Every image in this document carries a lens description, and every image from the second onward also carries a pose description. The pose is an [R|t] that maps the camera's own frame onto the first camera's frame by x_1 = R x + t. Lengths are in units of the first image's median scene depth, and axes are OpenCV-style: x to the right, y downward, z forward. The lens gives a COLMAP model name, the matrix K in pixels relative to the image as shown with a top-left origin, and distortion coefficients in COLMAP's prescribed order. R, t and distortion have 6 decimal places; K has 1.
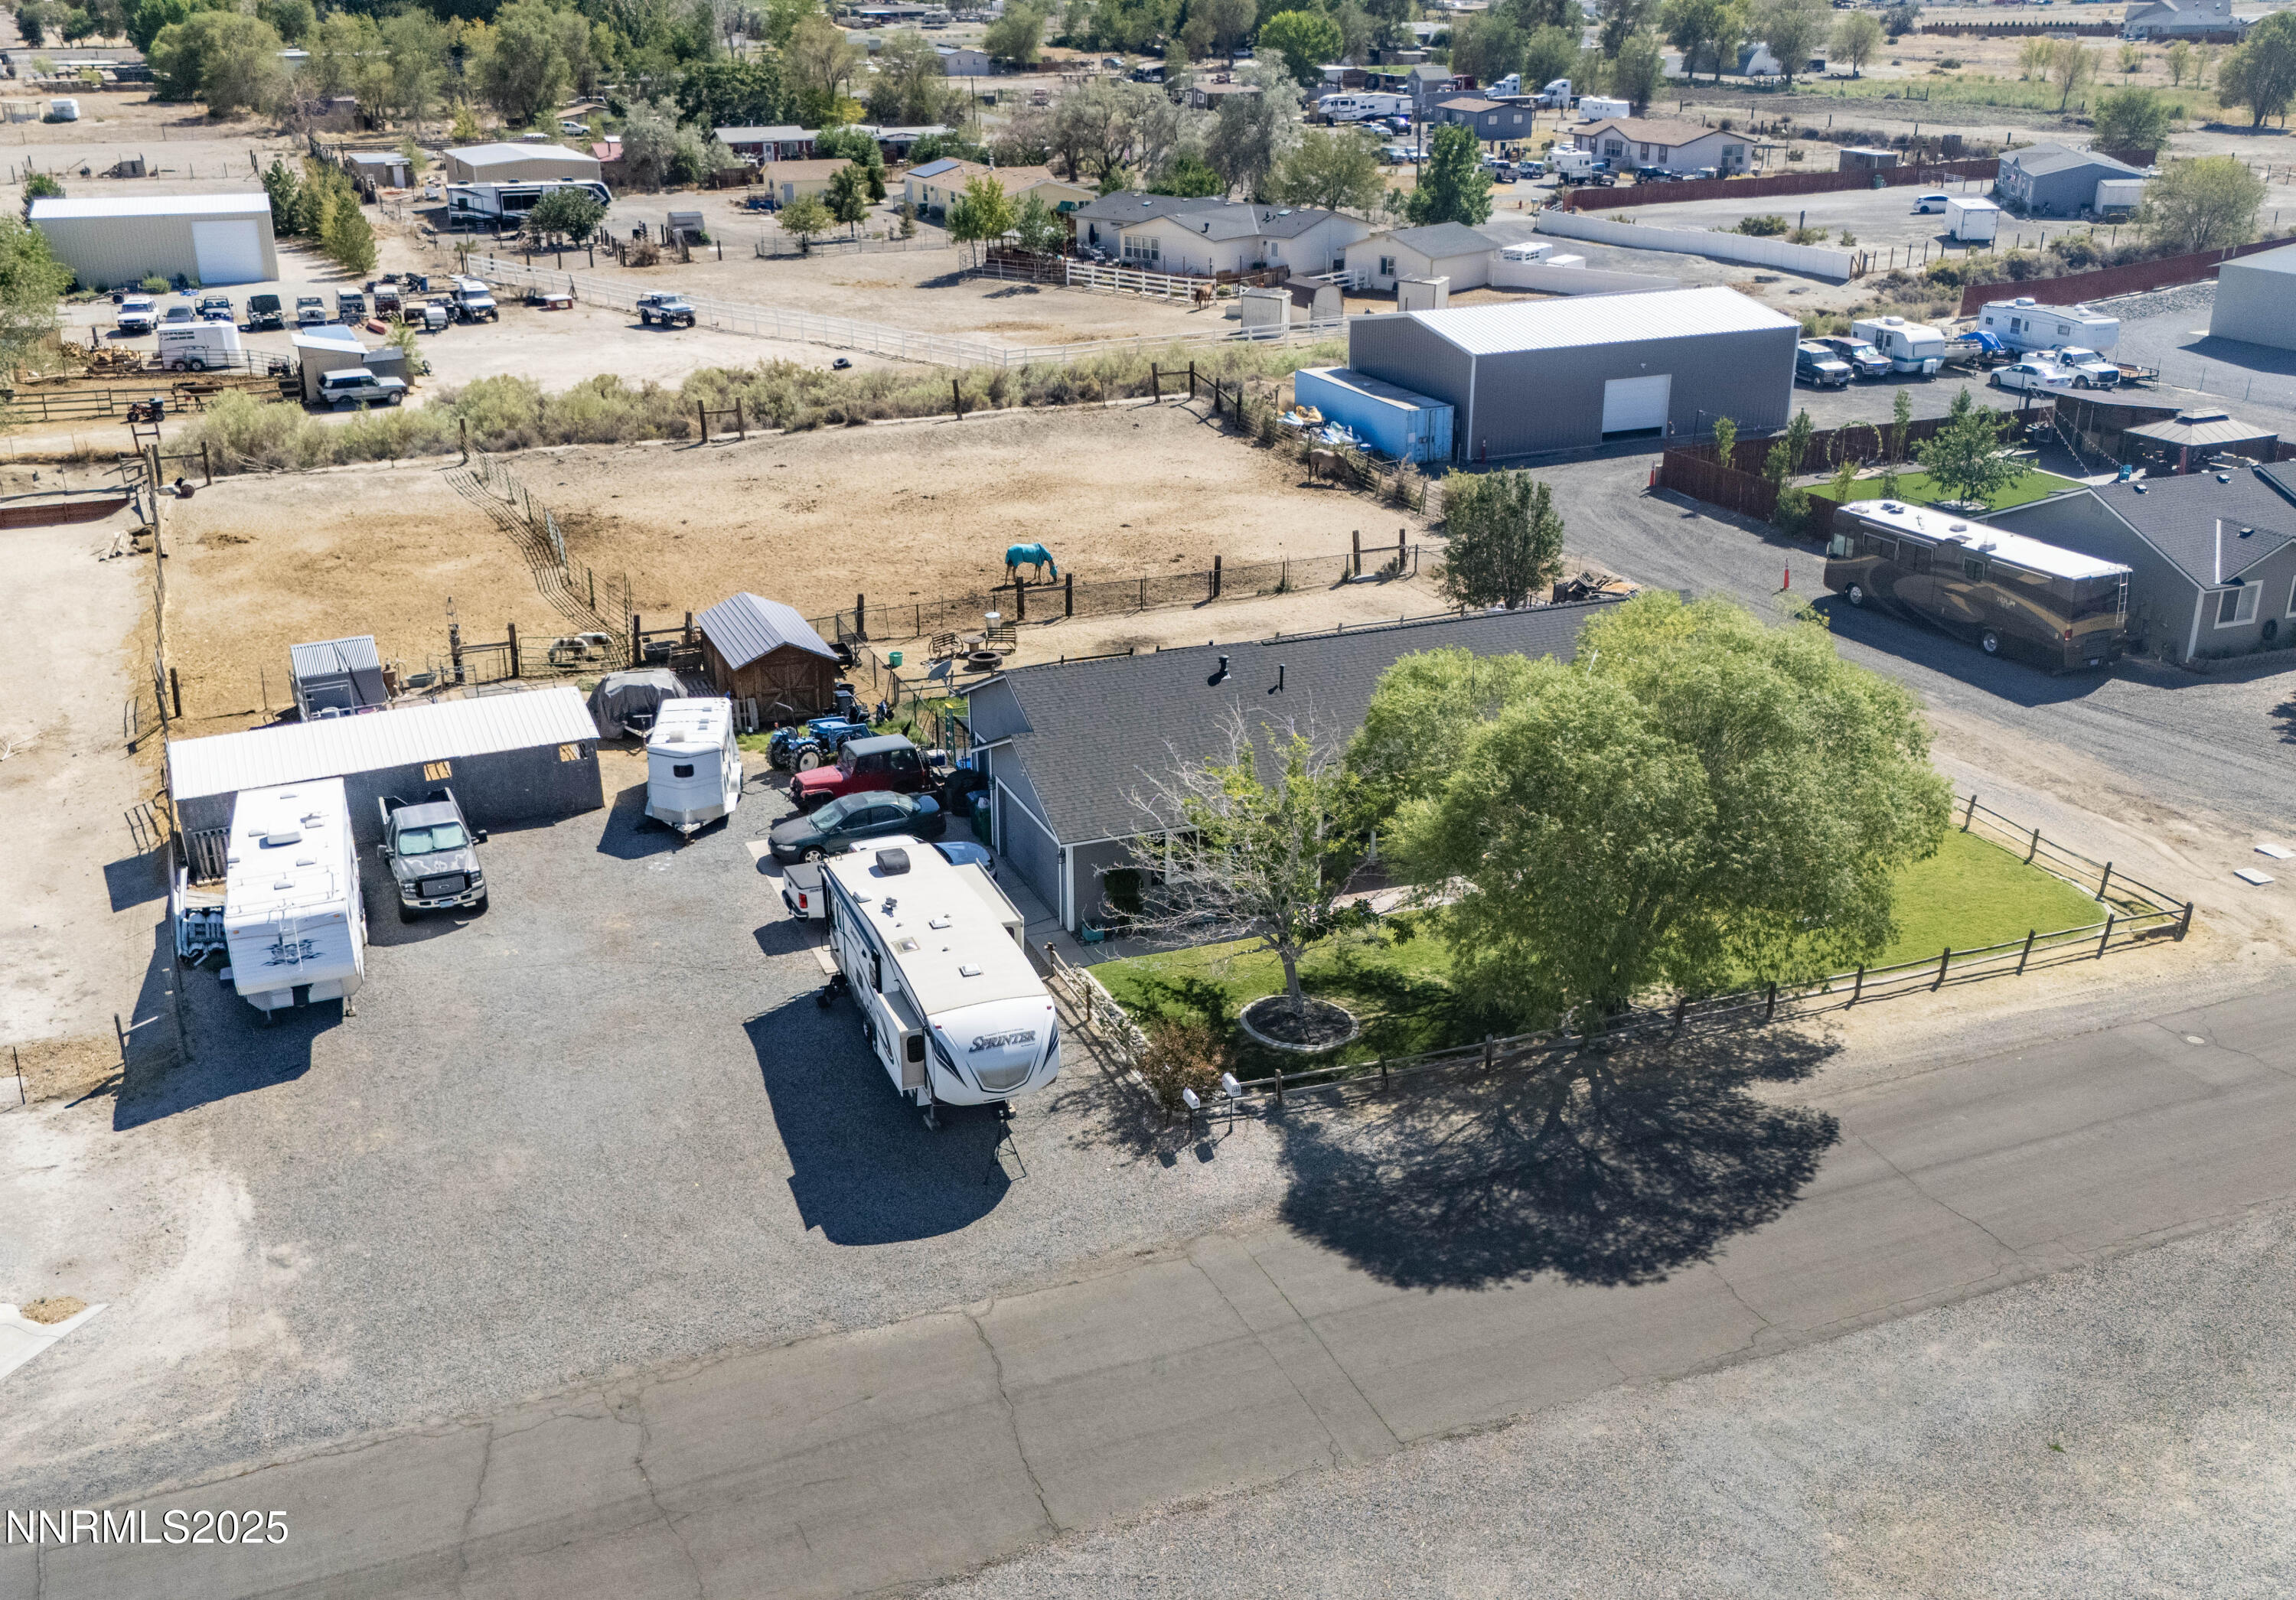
lens RADIAL K [[2203.6, 0, 1148.0], [0, 2203.6, 800.0], [0, 0, 1]] dist [0.087855, -0.125945]
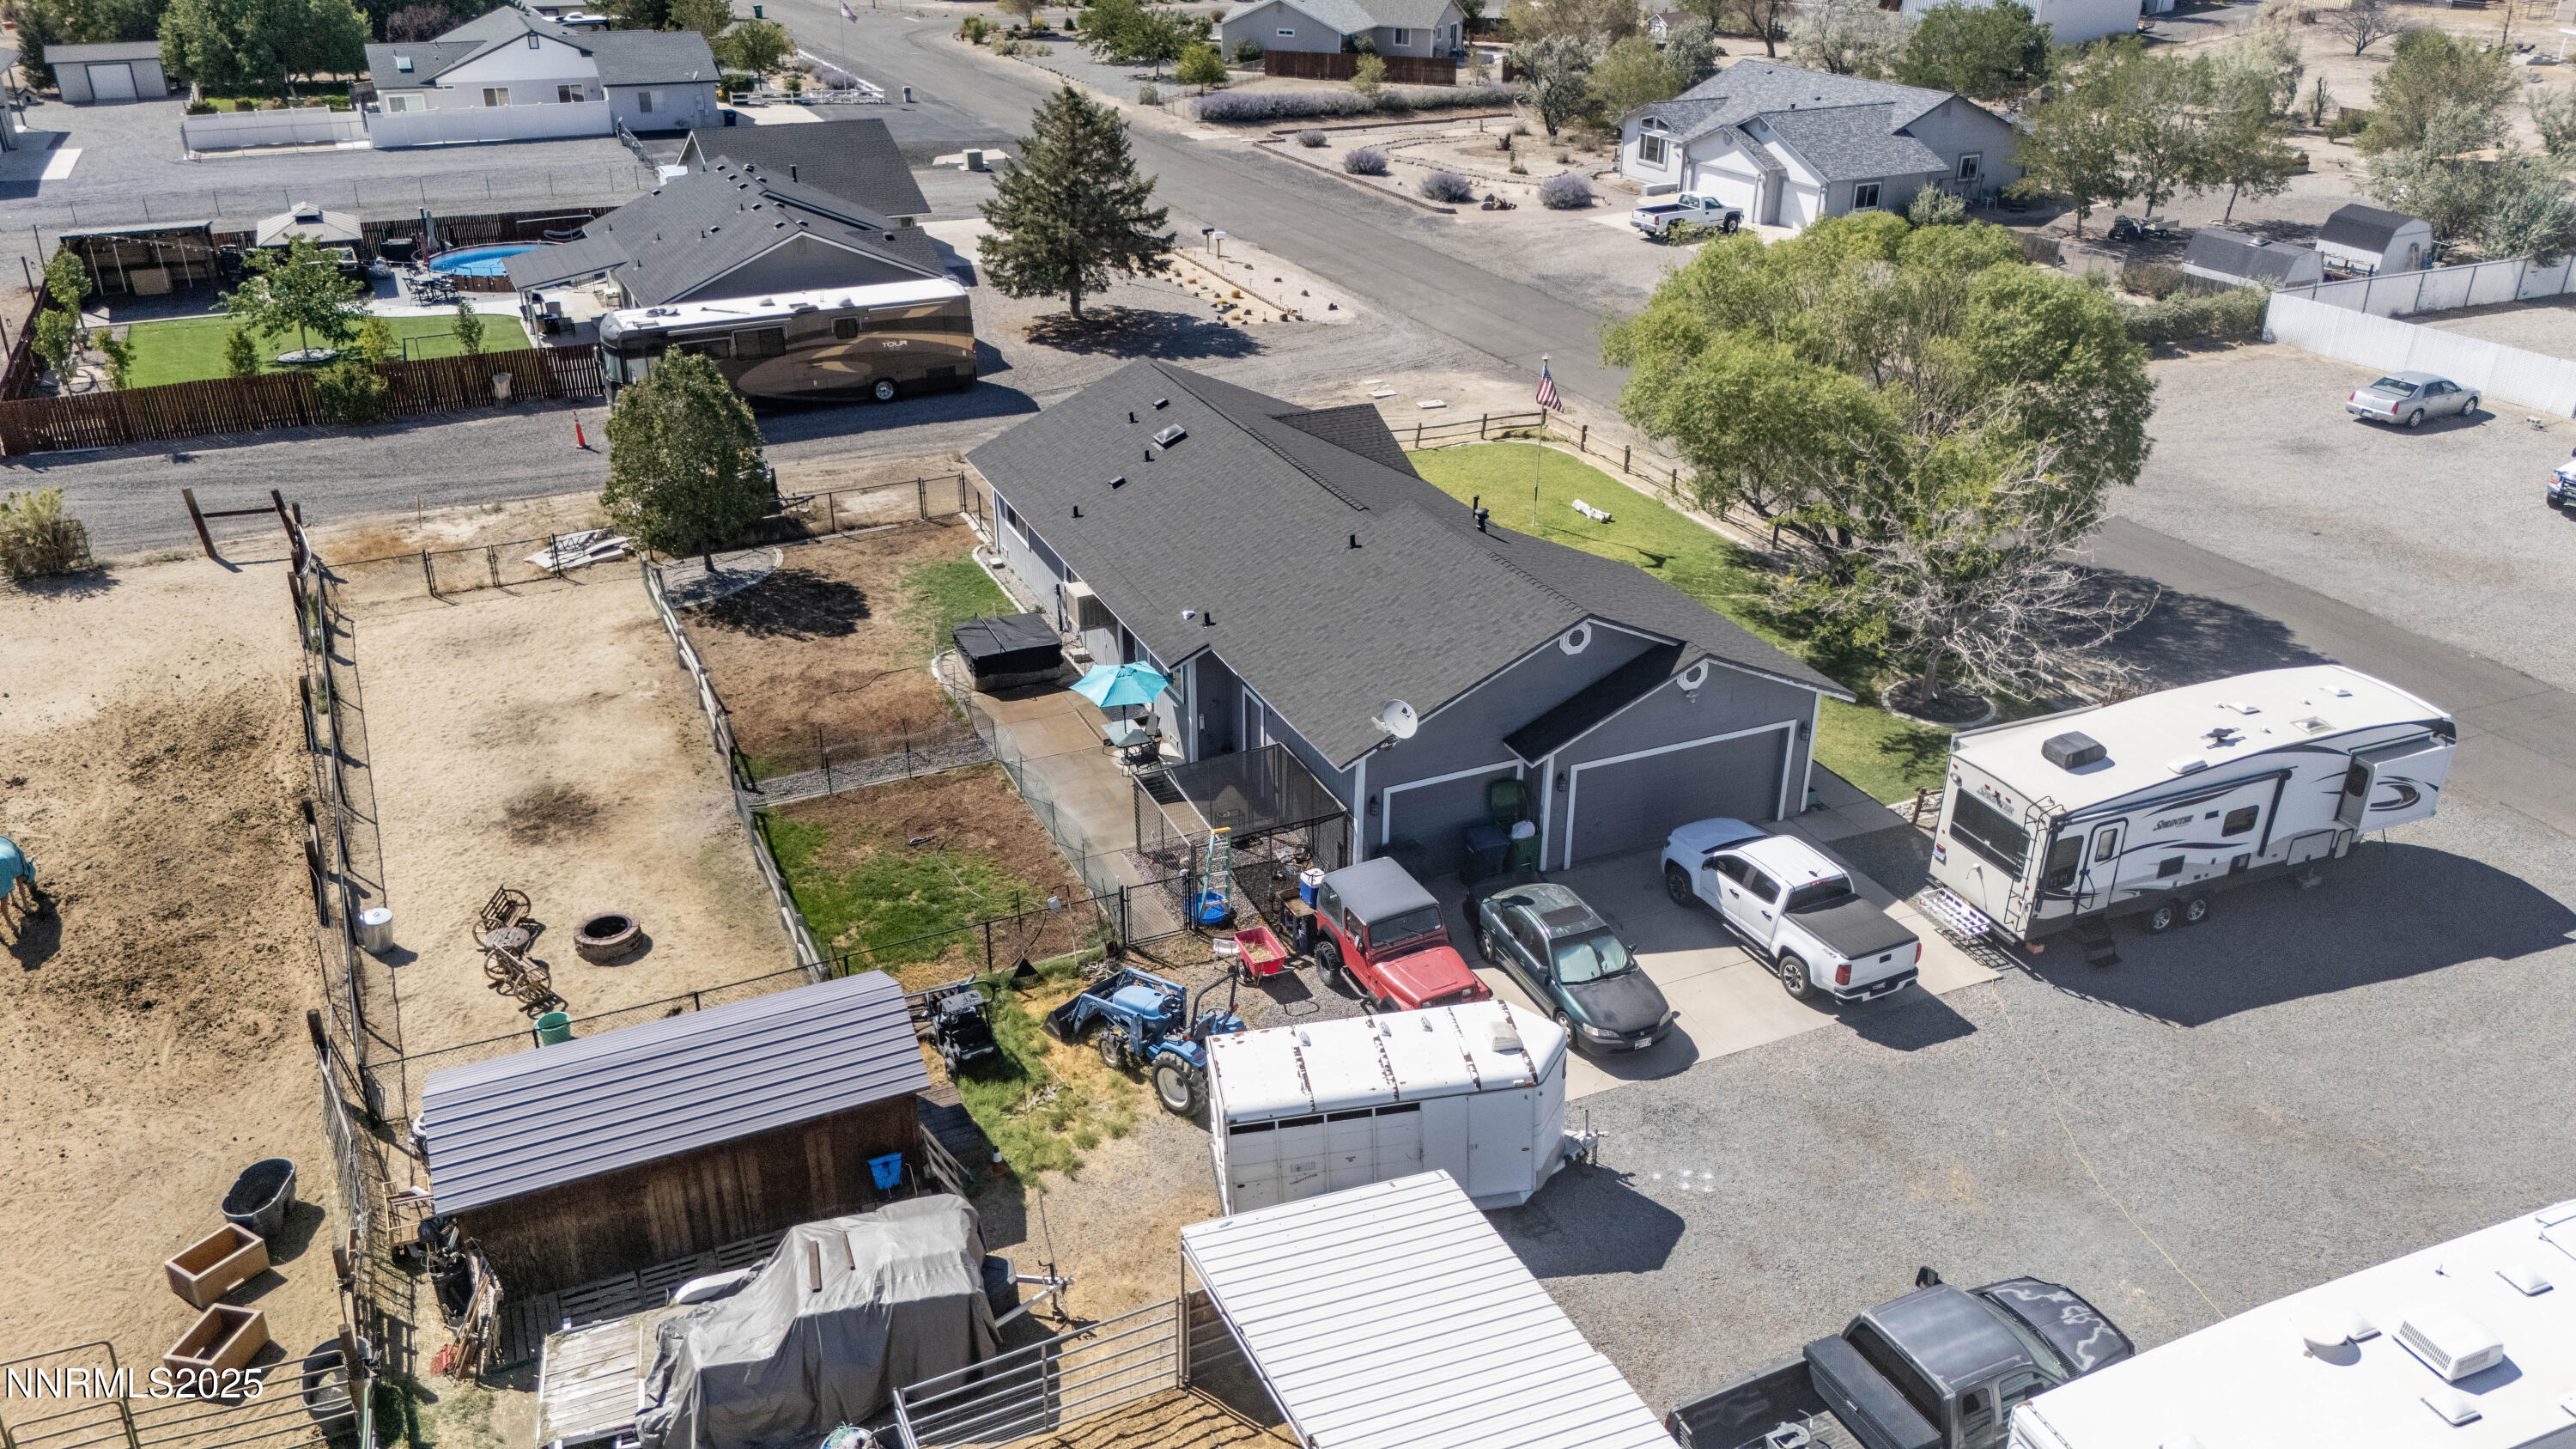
lens RADIAL K [[1901.4, 0, 1288.0], [0, 1901.4, 724.5], [0, 0, 1]] dist [0.047324, -0.049103]
pose [[-0.043503, -0.426159, 0.903602, -0.483763], [0.353739, 0.839294, 0.412861, -0.242495], [-0.934332, 0.337600, 0.114237, 0.809416]]
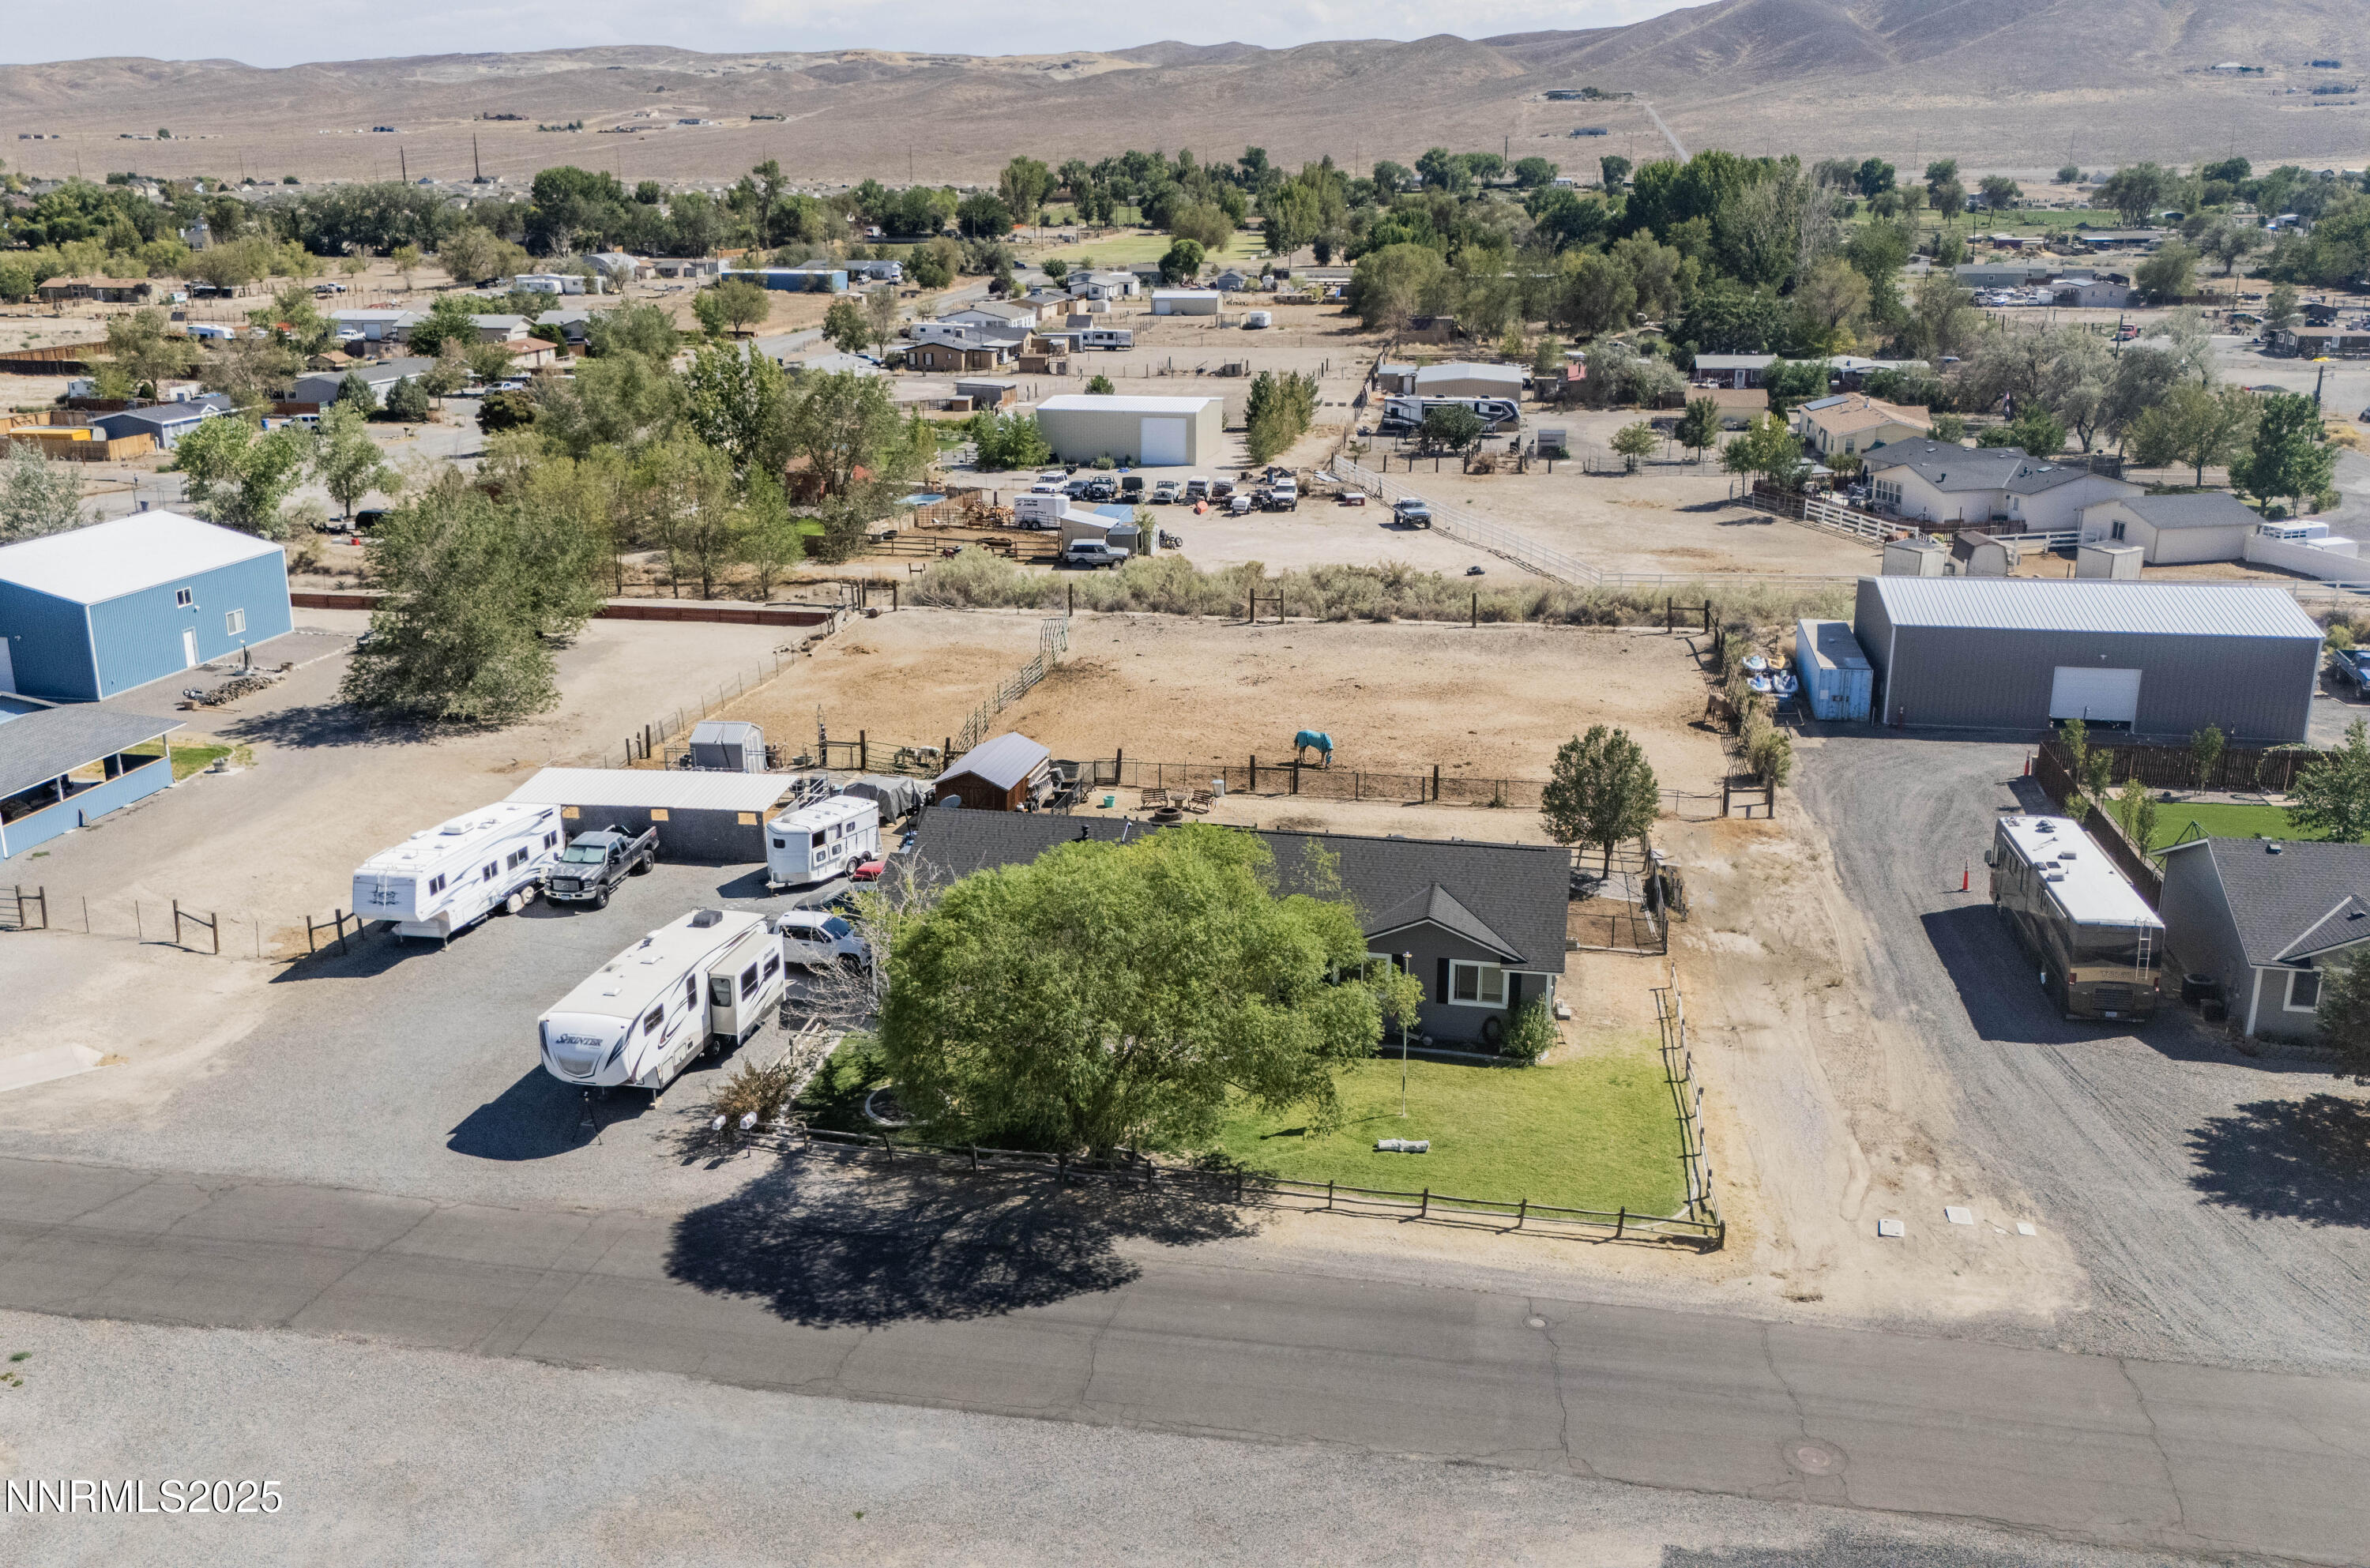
lens RADIAL K [[2032.9, 0, 1145.7], [0, 2032.9, 777.2], [0, 0, 1]] dist [0.139989, -0.229224]
pose [[0.828166, 0.158326, -0.537657, 0.542717], [-0.199833, 0.979639, -0.019328, -0.061615], [0.523649, 0.123448, 0.842942, 0.030751]]
